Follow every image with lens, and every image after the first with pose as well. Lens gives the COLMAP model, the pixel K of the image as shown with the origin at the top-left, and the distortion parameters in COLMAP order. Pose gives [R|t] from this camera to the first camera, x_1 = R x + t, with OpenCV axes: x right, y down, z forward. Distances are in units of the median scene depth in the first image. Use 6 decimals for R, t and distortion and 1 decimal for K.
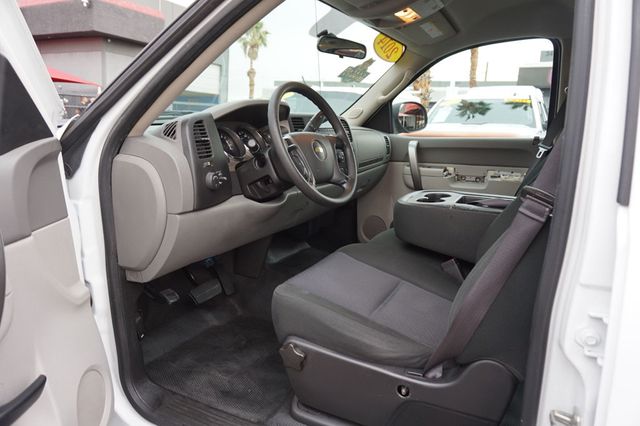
lens RADIAL K [[433.8, 0, 322.2], [0, 433.8, 214.8], [0, 0, 1]] dist [-0.036701, 0.011337]
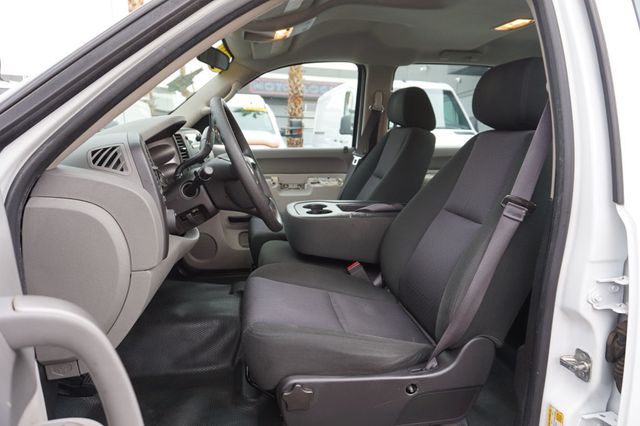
lens RADIAL K [[433.8, 0, 321.9], [0, 433.8, 211.7], [0, 0, 1]] dist [-0.036701, 0.011337]
pose [[0.794081, -0.111274, 0.597539, -0.512587], [0.120923, 0.992369, 0.024102, -0.078899], [-0.595661, 0.053117, 0.801477, 0.201847]]
